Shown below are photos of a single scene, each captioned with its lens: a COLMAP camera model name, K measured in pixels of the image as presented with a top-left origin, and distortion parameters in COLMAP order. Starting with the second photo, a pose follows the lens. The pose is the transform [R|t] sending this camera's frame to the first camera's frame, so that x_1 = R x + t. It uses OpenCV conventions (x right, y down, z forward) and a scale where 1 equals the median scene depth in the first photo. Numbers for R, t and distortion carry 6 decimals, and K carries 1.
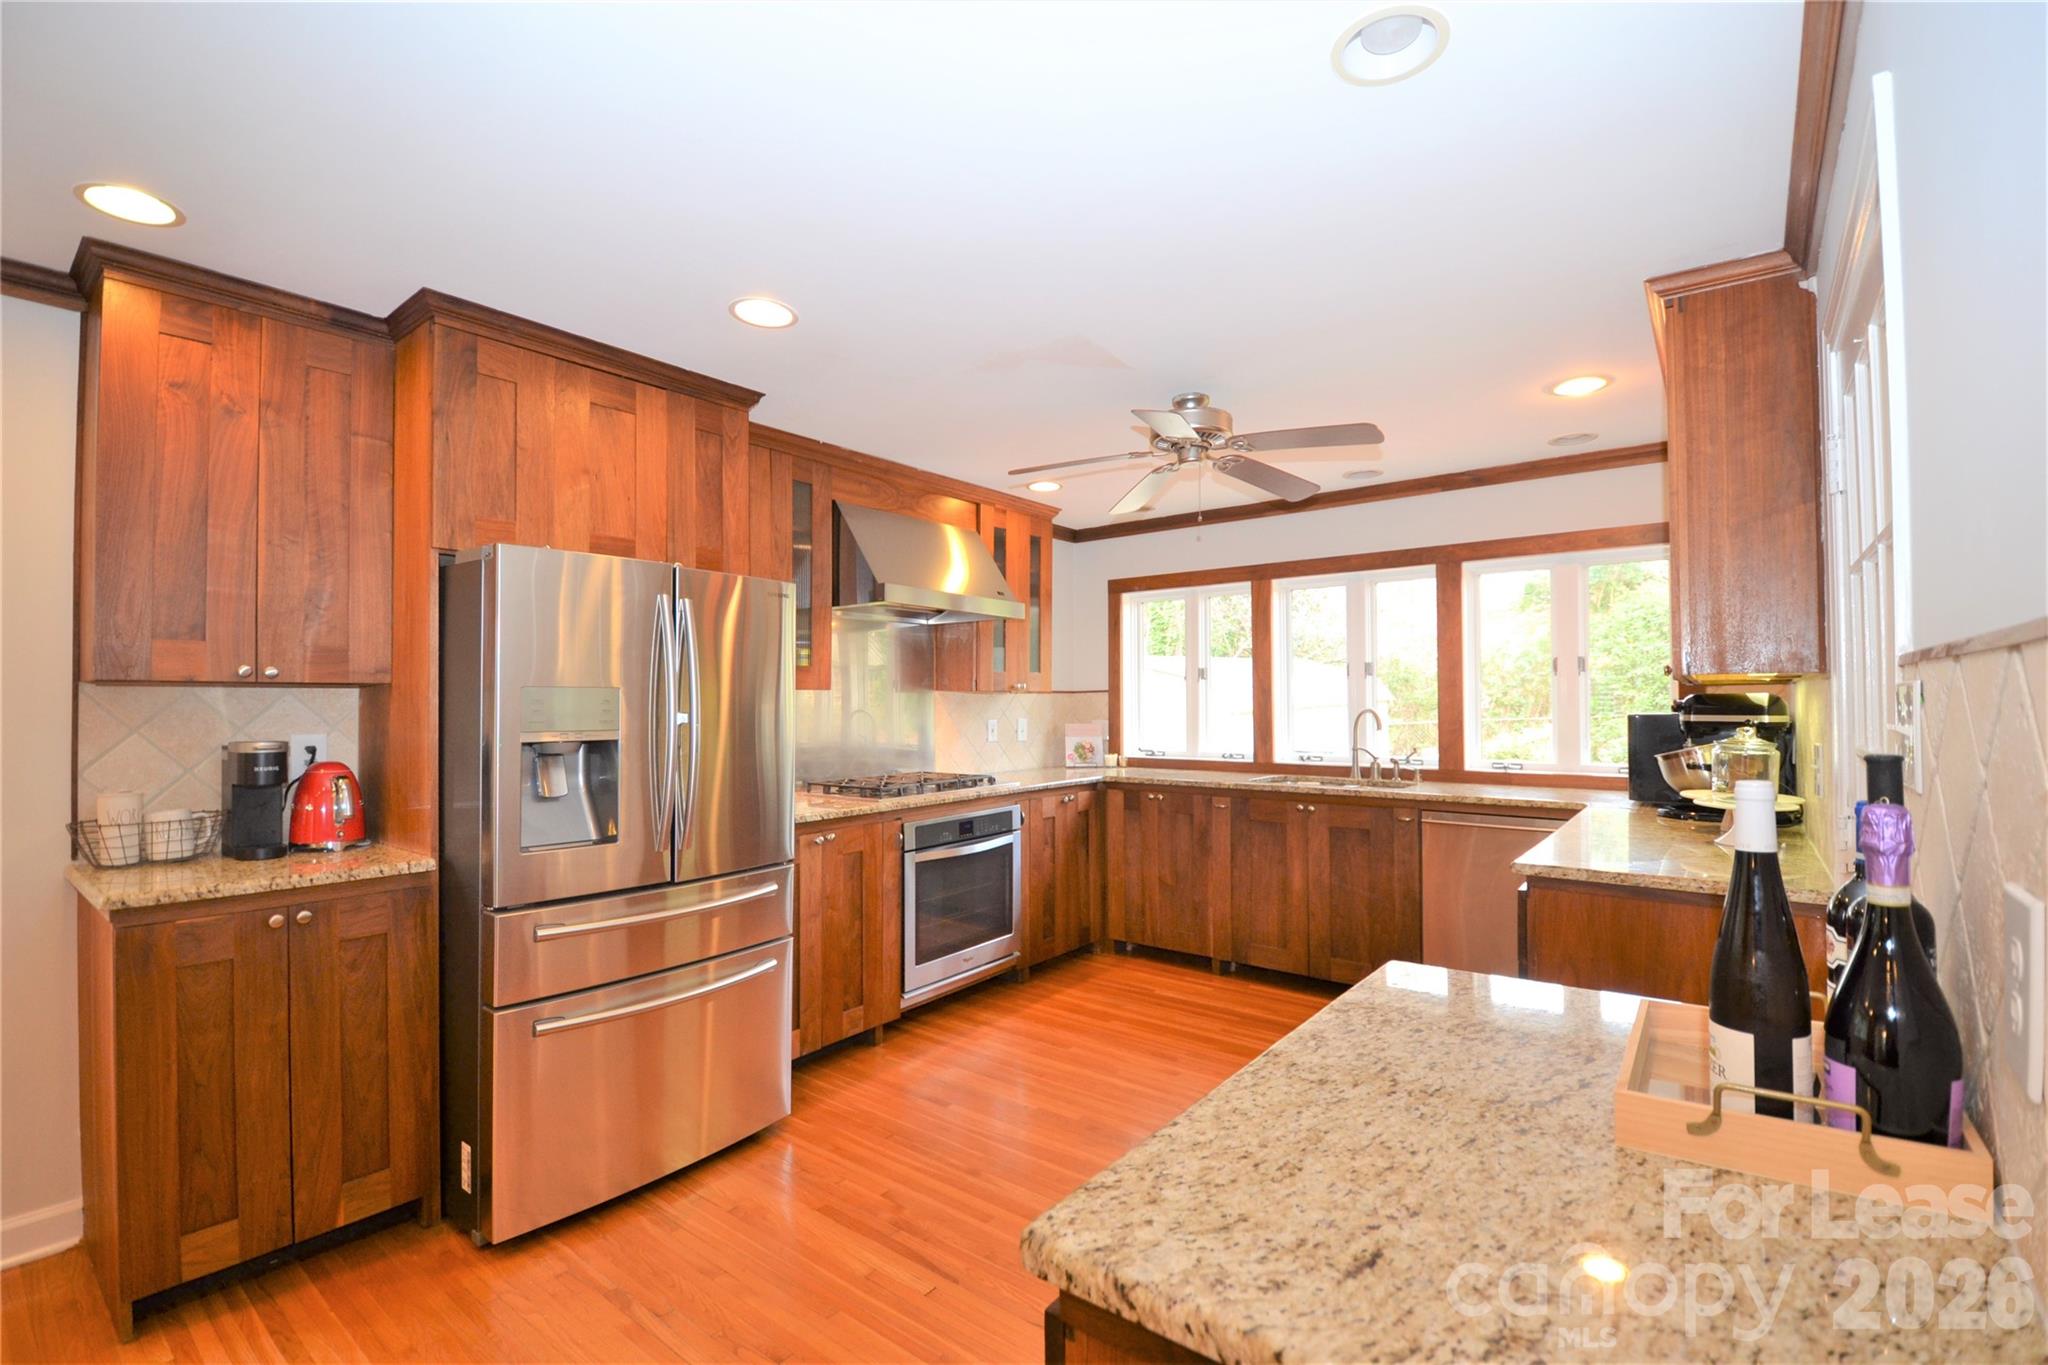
lens RADIAL K [[902.6, 0, 1025.7], [0, 902.6, 690.5], [0, 0, 1]] dist [0.010852, -0.016891]
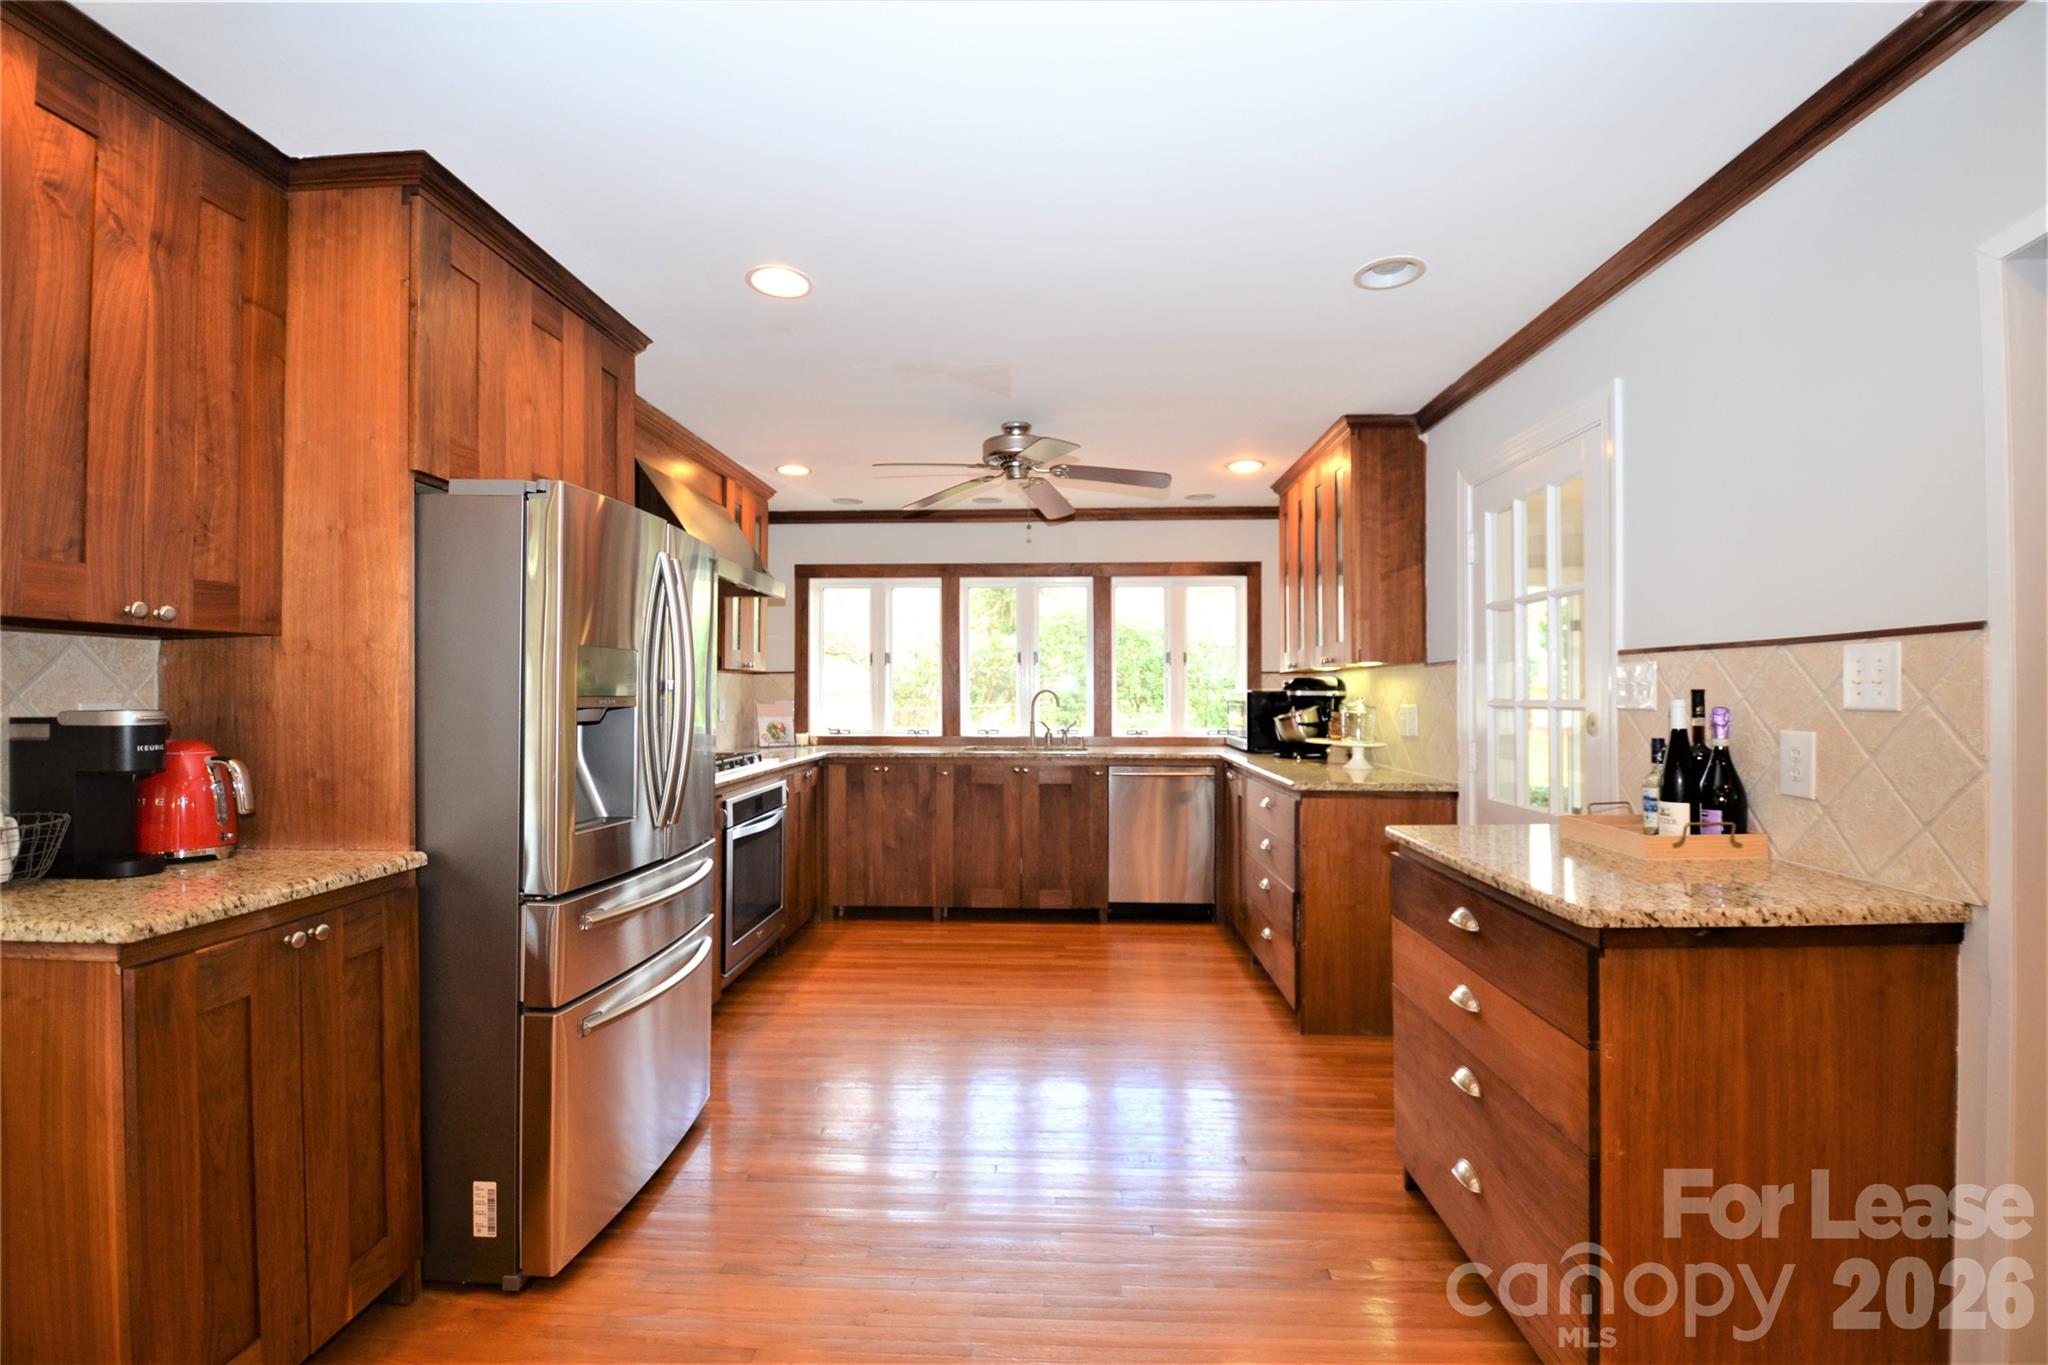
lens RADIAL K [[902.6, 0, 1025.7], [0, 902.6, 690.5], [0, 0, 1]] dist [0.010852, -0.016891]
pose [[0.815686, 0.005922, 0.578464, -0.641146], [-0.011316, 0.999920, 0.005721, 0.027172], [-0.578384, -0.011213, 0.815688, 0.017505]]
